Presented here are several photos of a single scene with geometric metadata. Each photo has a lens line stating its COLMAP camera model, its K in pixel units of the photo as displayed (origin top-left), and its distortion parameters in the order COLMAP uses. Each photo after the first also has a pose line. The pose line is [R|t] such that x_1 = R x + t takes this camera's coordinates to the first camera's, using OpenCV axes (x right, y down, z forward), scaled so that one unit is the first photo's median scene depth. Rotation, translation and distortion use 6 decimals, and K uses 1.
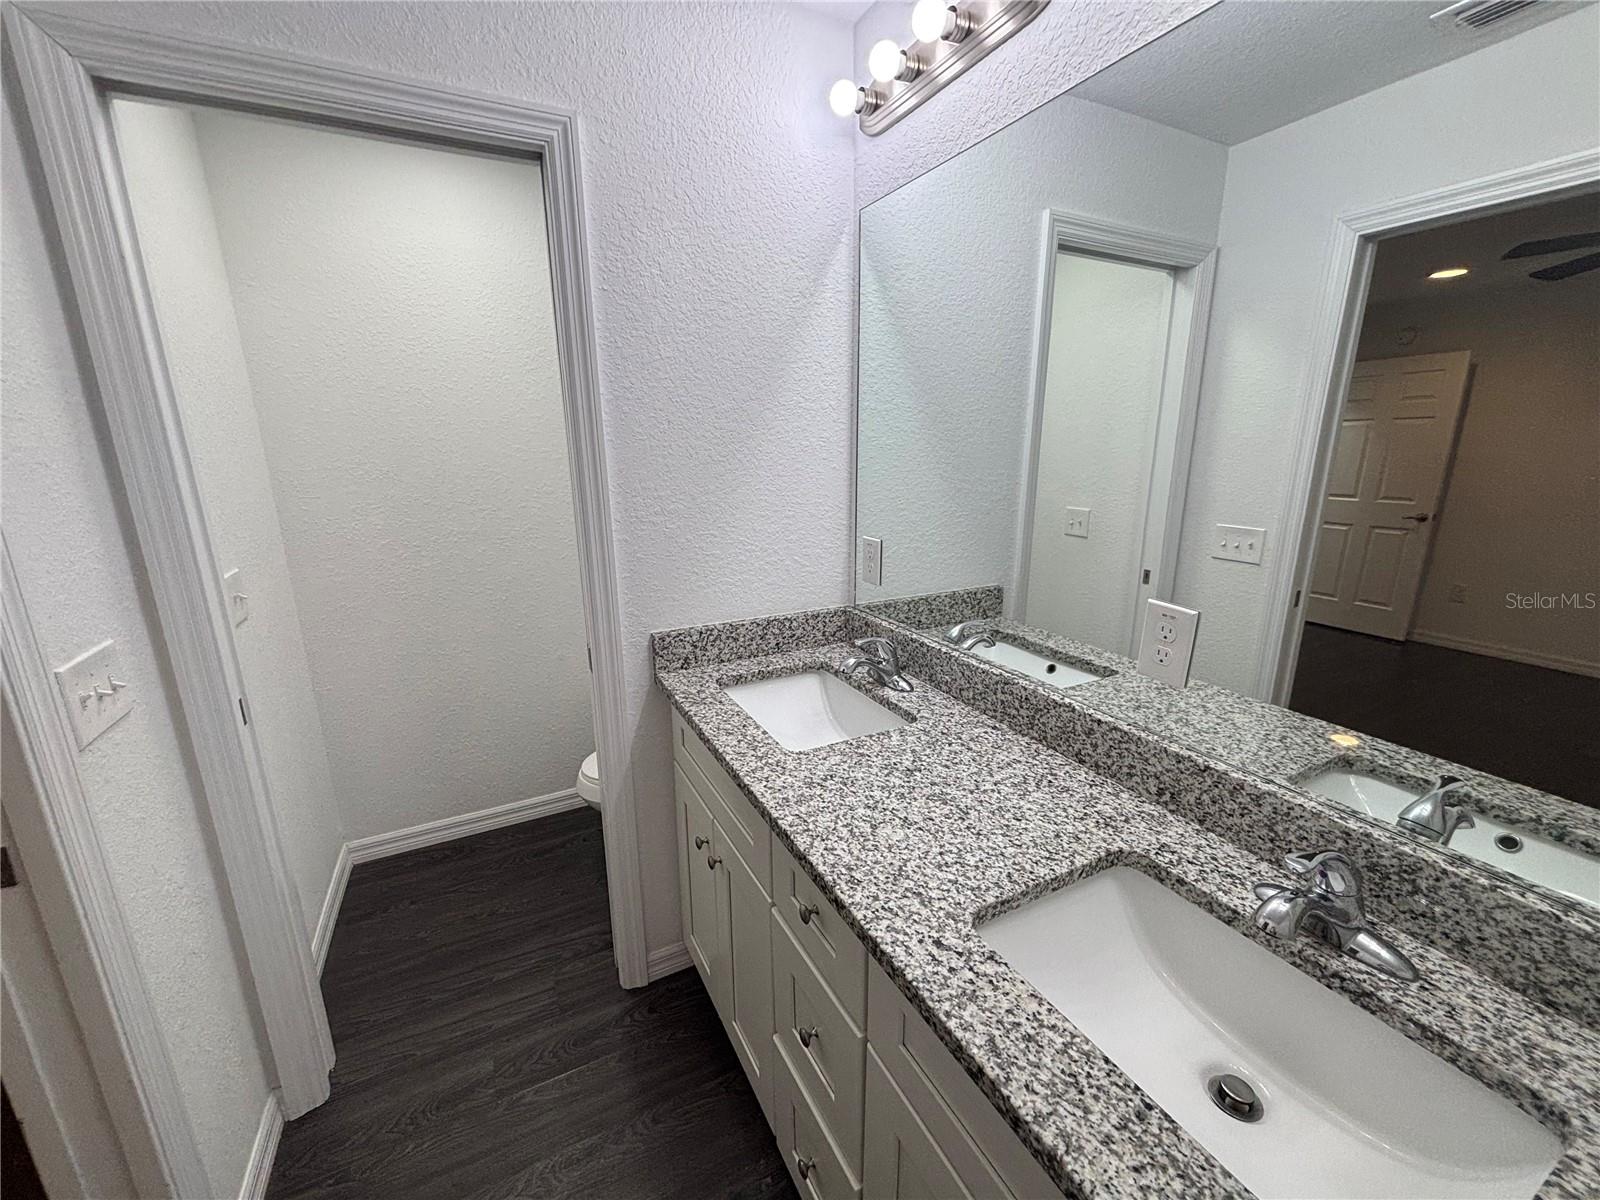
lens RADIAL K [[650.0, 0, 802.1], [0, 650.0, 598.5], [0, 0, 1]] dist [0.001199, 0.000065]
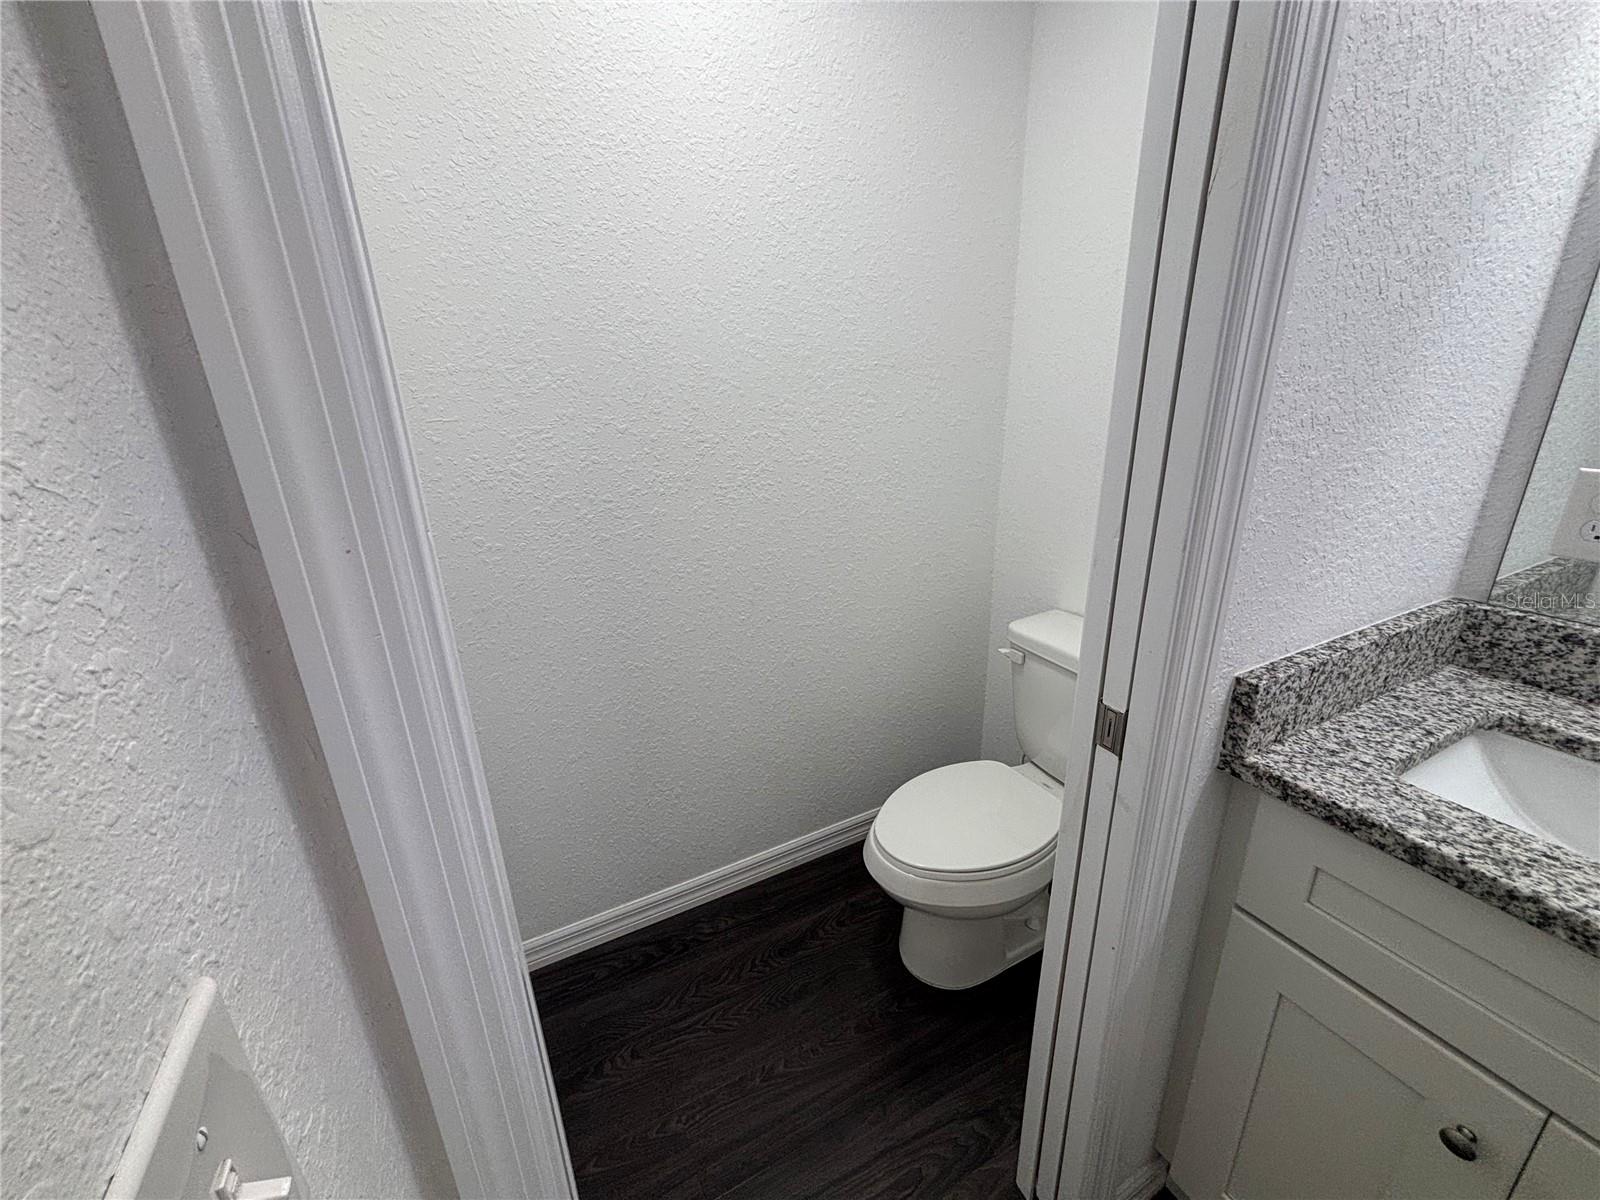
lens RADIAL K [[650.0, 0, 802.1], [0, 650.0, 598.5], [0, 0, 1]] dist [0.001199, 0.000065]
pose [[0.999838, -0.014890, -0.010139, -0.496219], [0.015685, 0.996379, 0.083566, -0.045594], [0.008858, -0.083711, 0.996451, 0.461167]]
